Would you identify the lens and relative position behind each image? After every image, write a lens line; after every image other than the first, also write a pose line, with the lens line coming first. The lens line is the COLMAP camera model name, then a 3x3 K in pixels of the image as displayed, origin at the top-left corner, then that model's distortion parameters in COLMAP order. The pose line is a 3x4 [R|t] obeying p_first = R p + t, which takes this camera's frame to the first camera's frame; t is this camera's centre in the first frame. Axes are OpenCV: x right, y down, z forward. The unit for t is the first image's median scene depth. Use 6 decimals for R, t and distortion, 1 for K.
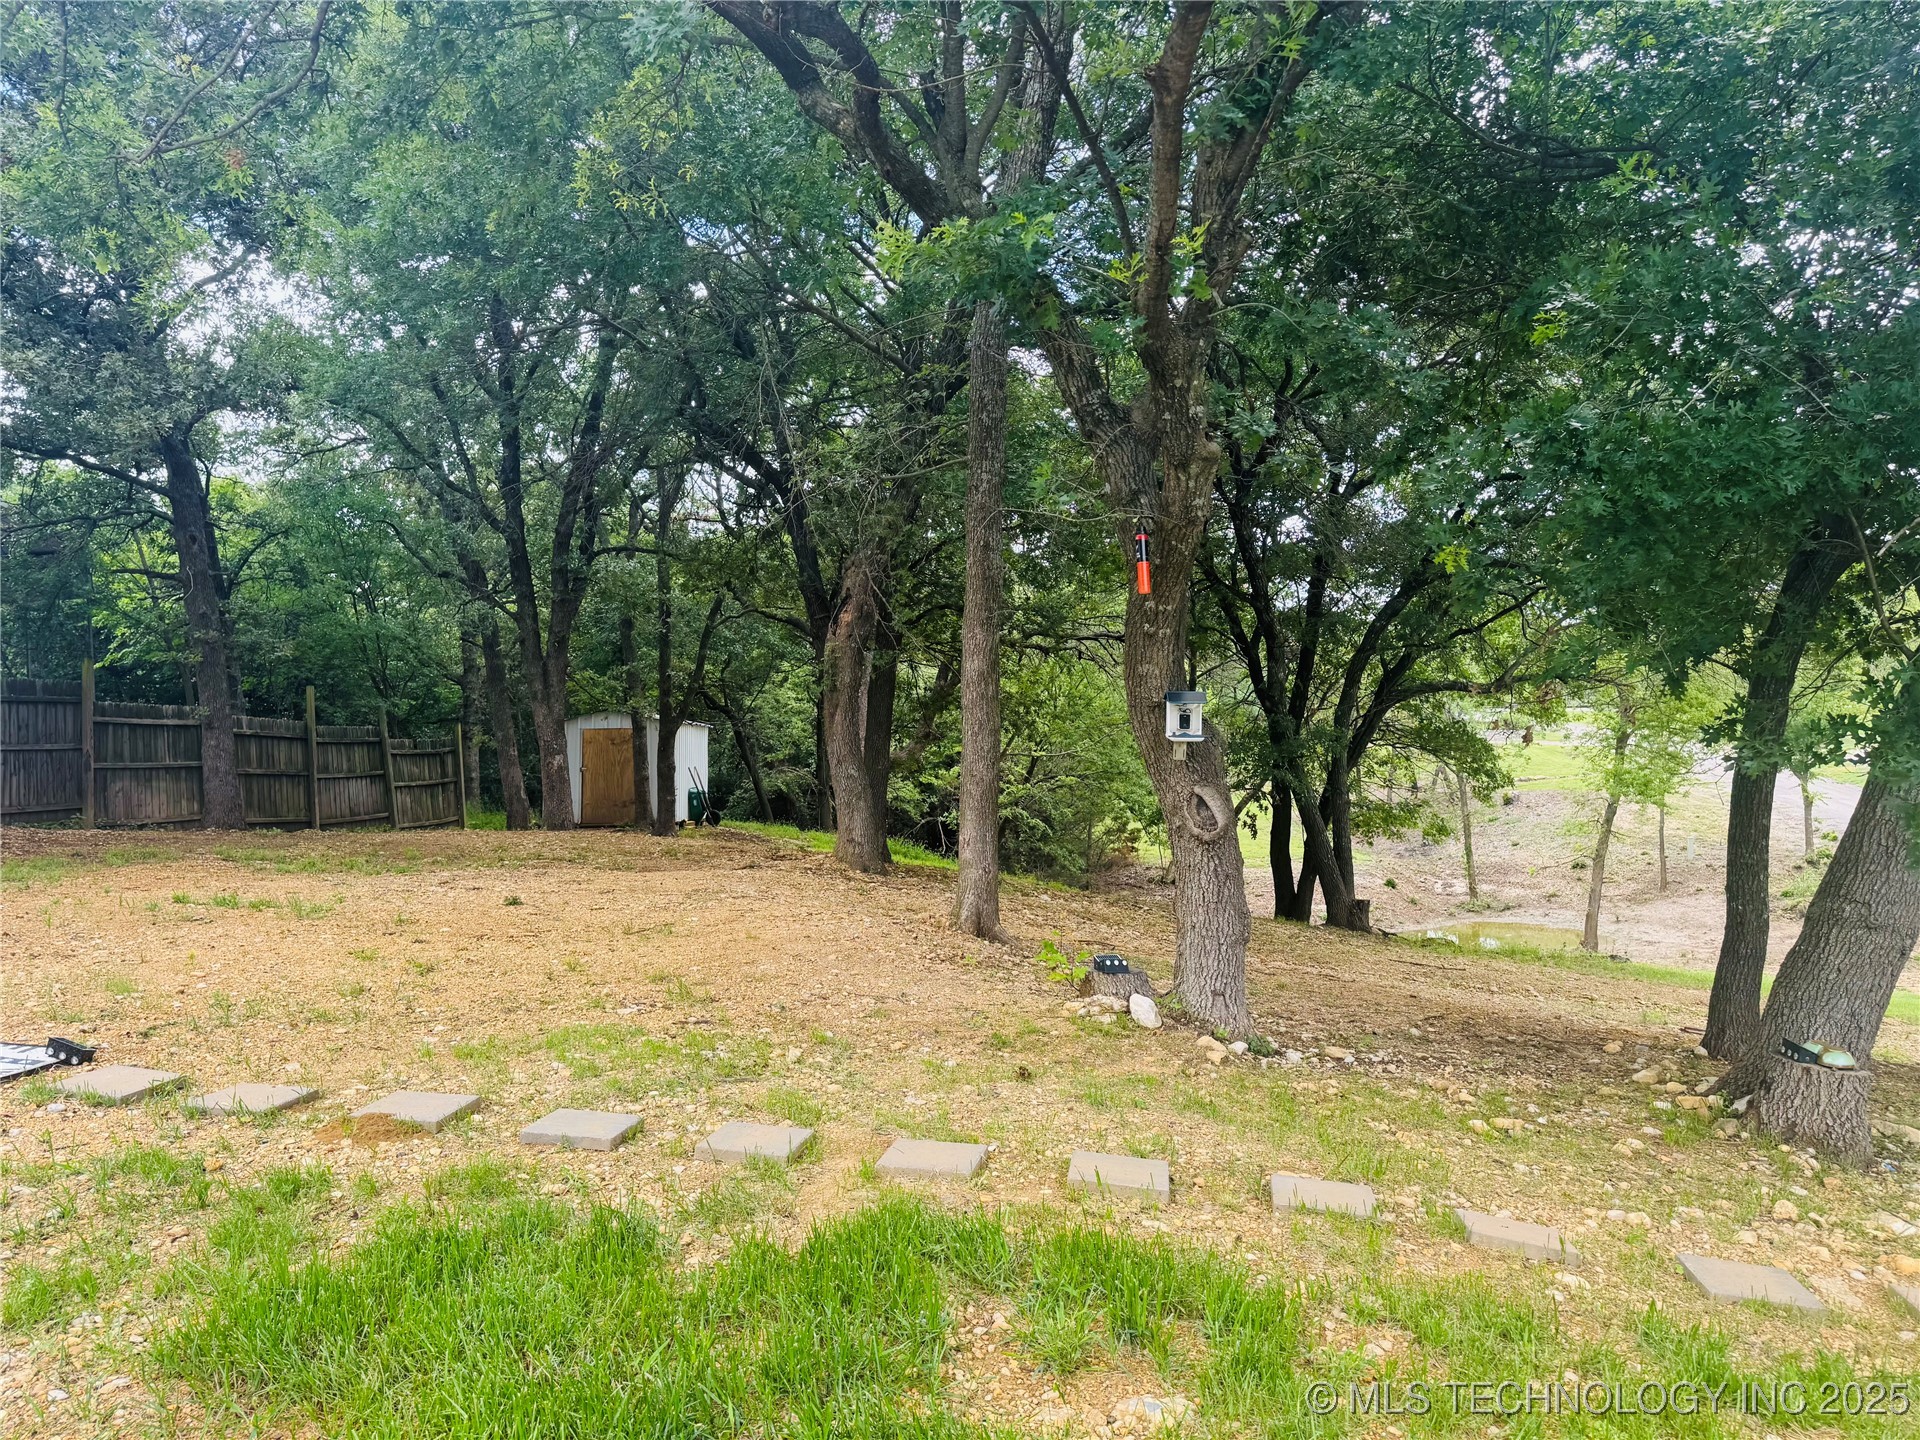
lens RADIAL K [[1311.8, 0, 955.2], [0, 1311.8, 708.5], [0, 0, 1]] dist [0.093267, -0.097122]
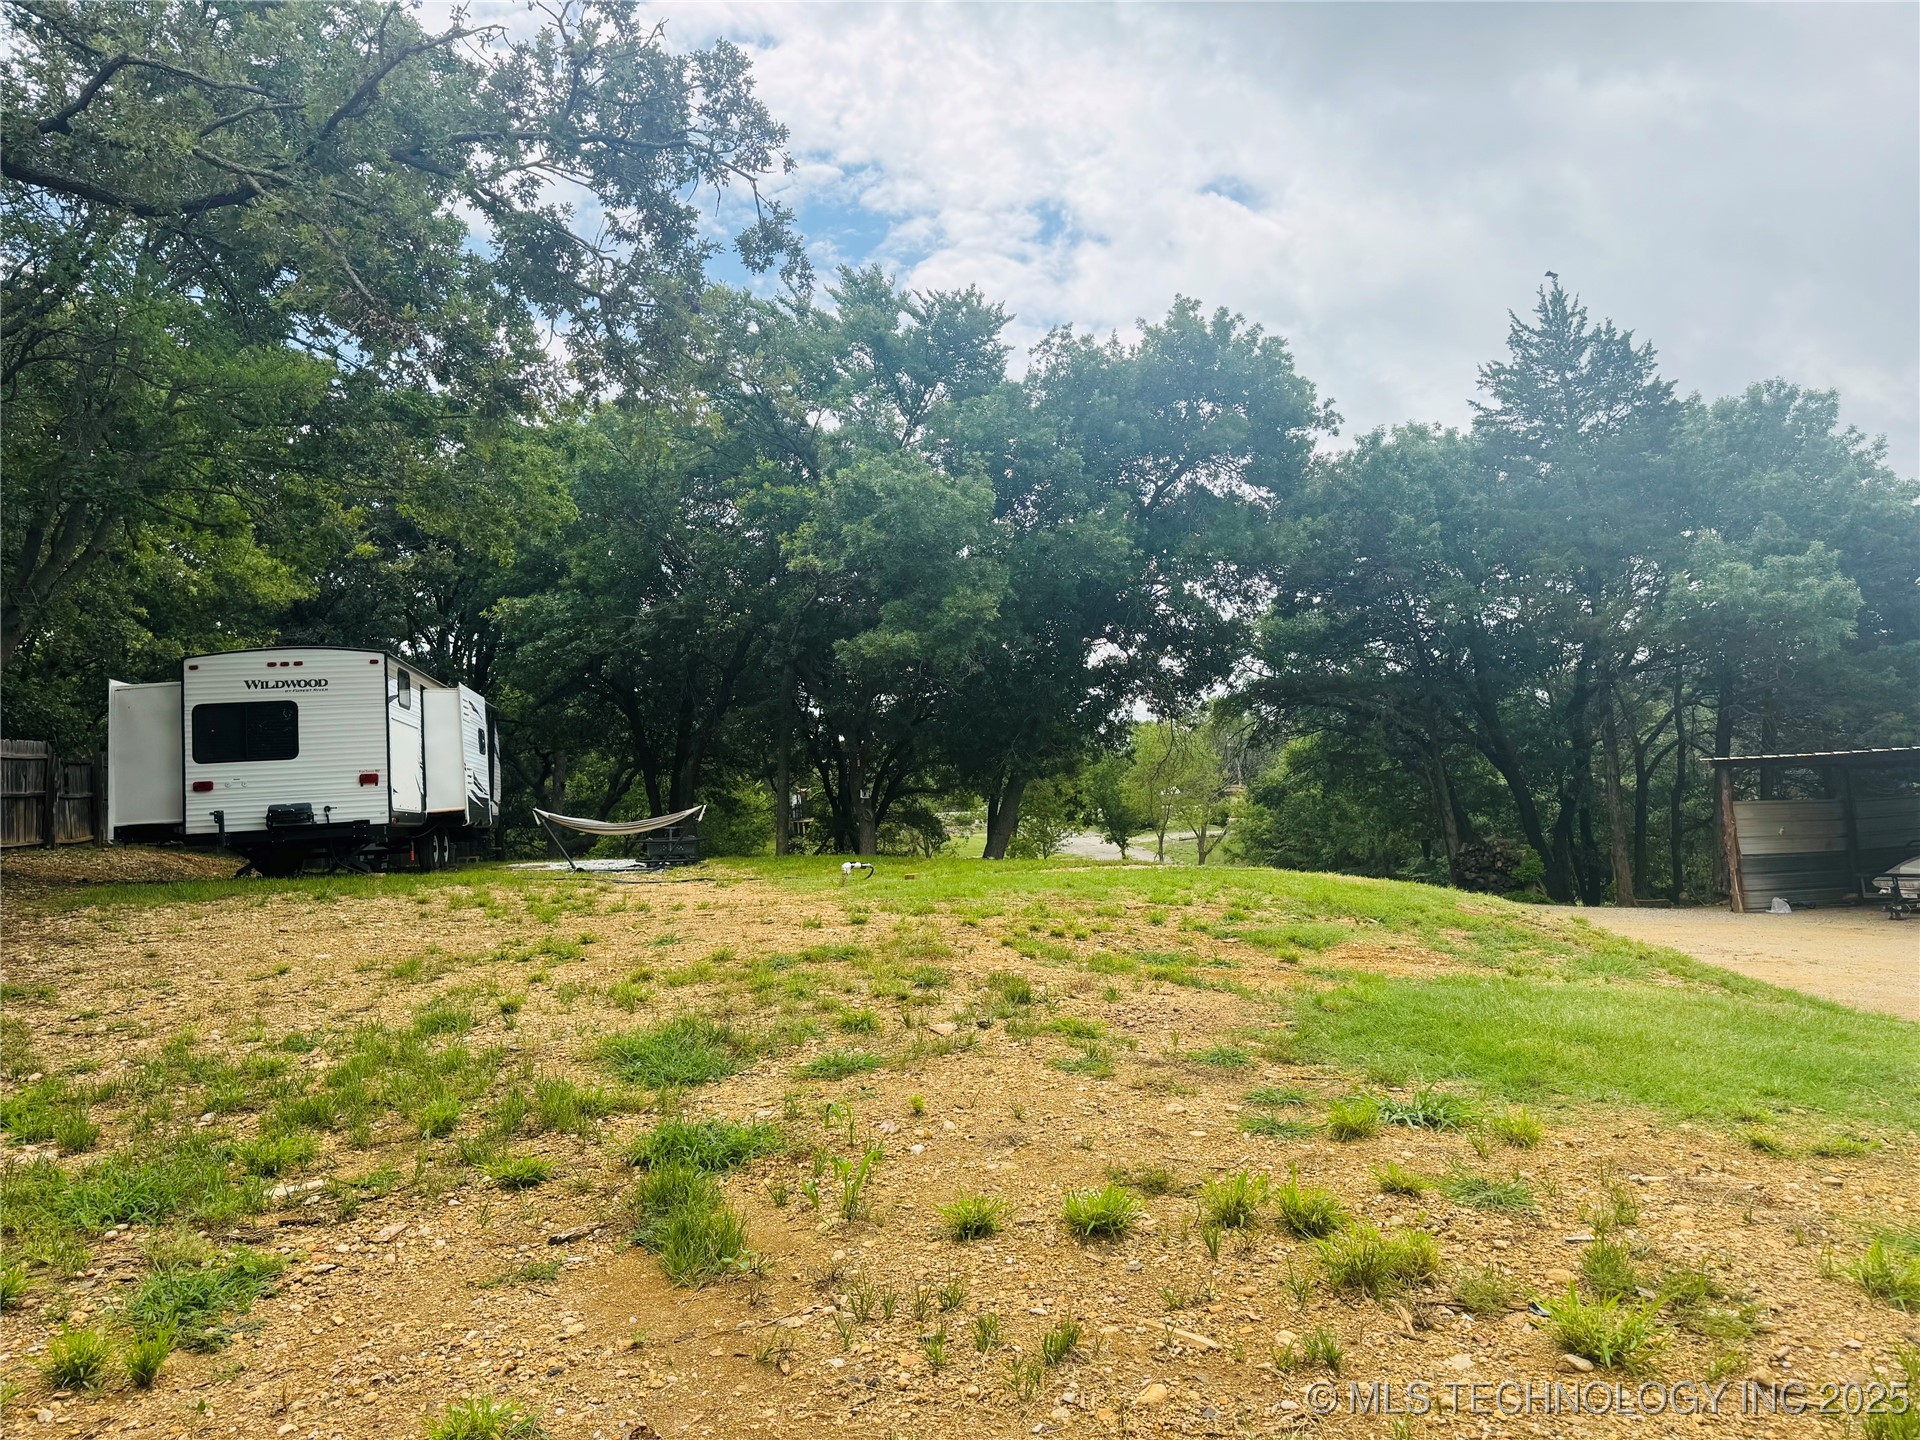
lens RADIAL K [[1311.8, 0, 955.2], [0, 1311.8, 708.5], [0, 0, 1]] dist [0.093267, -0.097122]
pose [[0.928159, 0.014751, 0.371892, -0.273664], [0.016591, 0.996581, -0.080936, 0.018528], [-0.371814, 0.081292, 0.924741, -0.746837]]
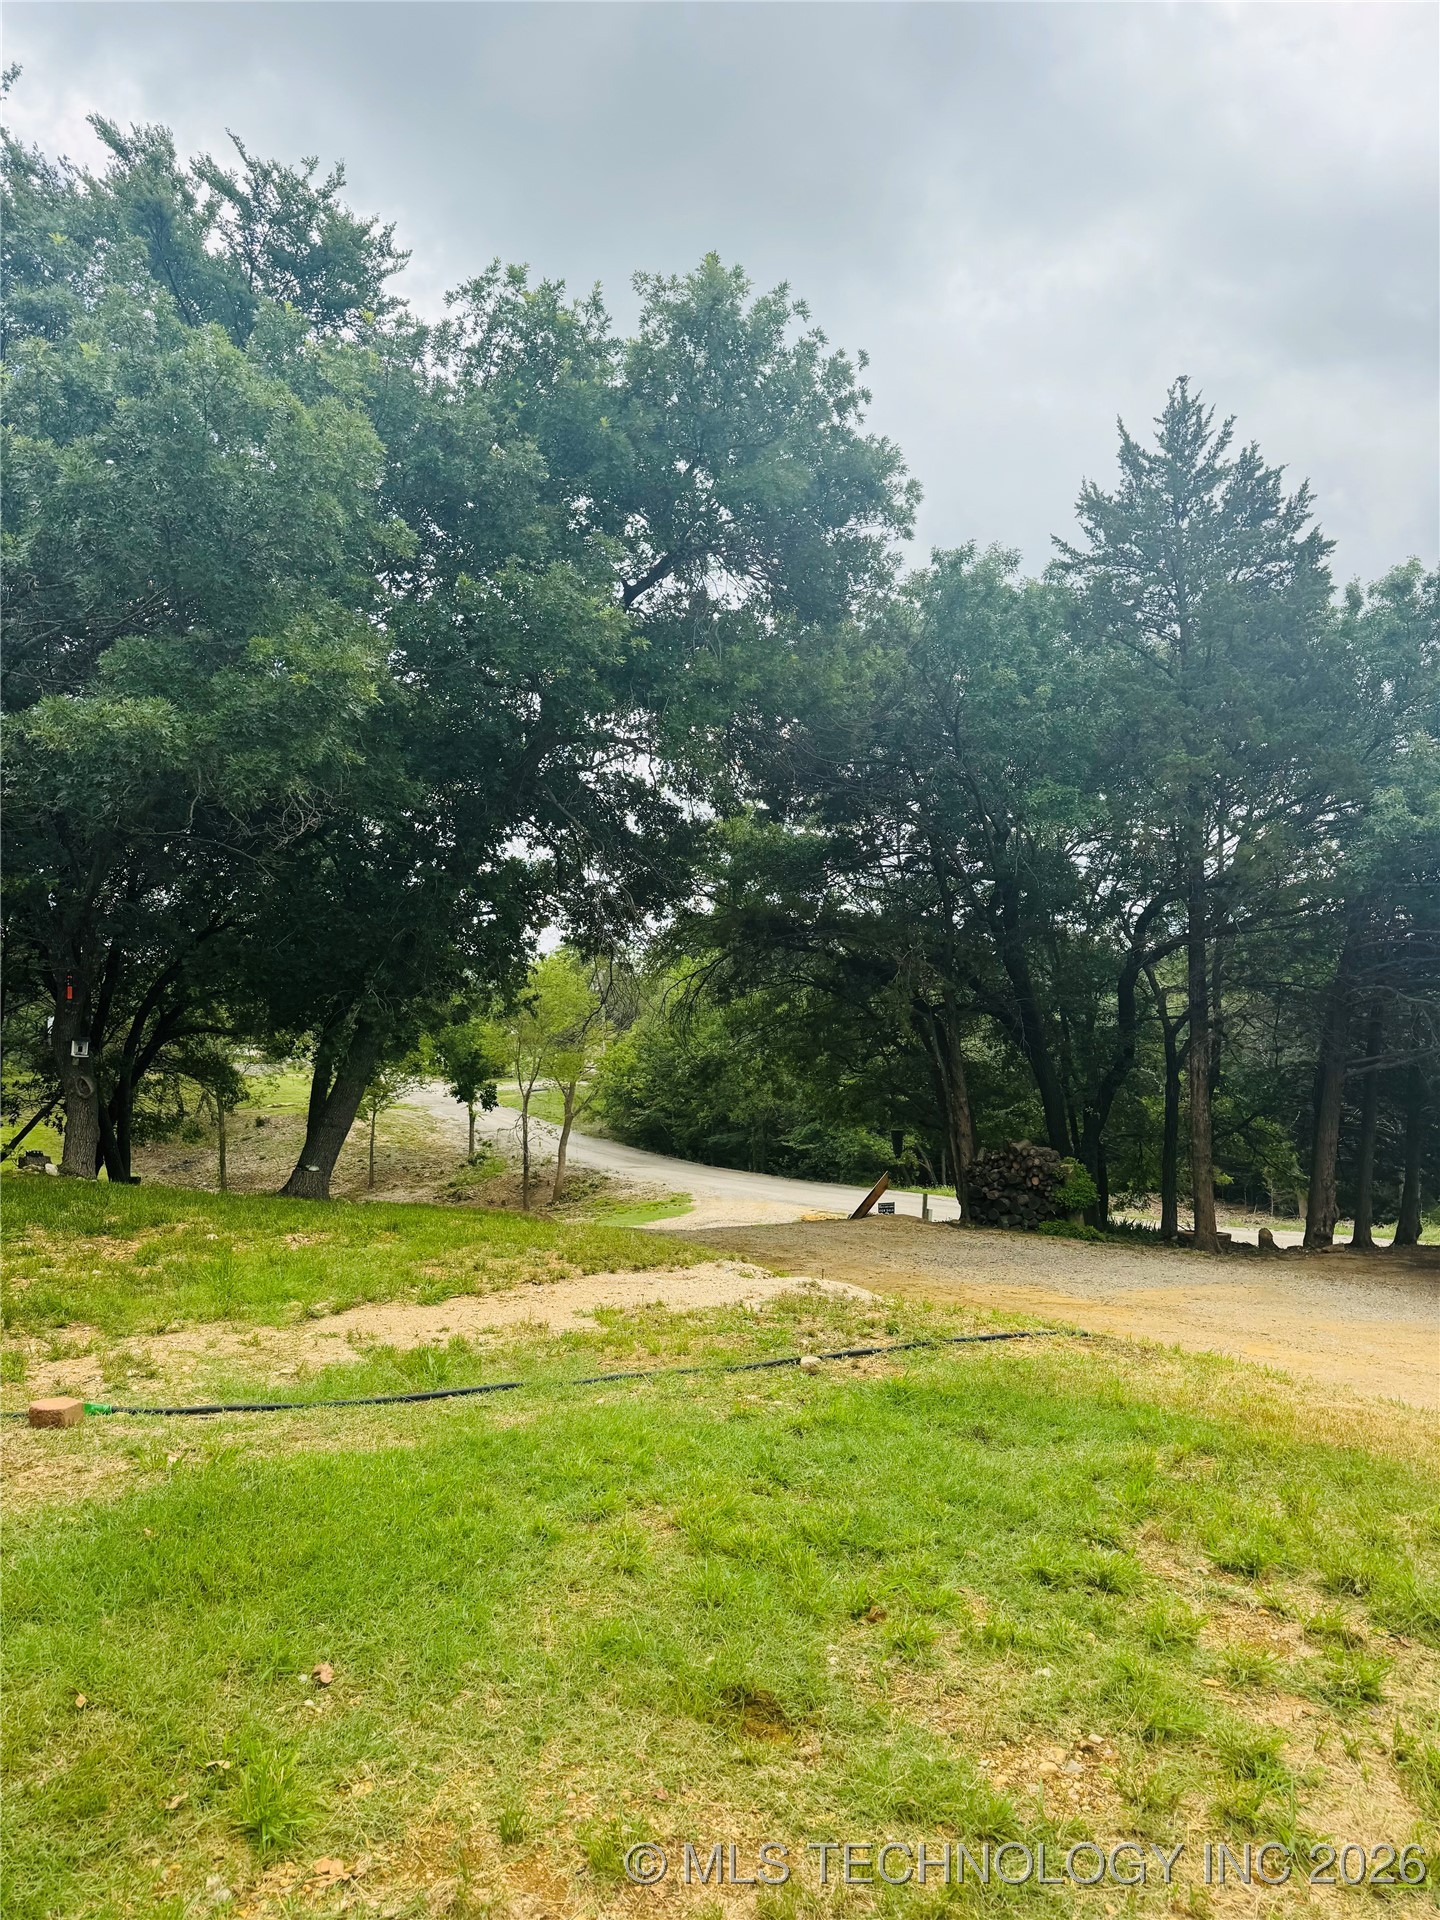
lens RADIAL K [[1311.8, 0, 720.0], [0, 1311.8, 960.0], [0, 0, 1]] dist [0.093267, -0.097122]
pose [[0.755954, 0.071293, 0.650731, -0.131775], [-0.030411, 0.996803, -0.073879, -0.002129], [-0.653918, 0.036060, 0.755706, -0.399338]]
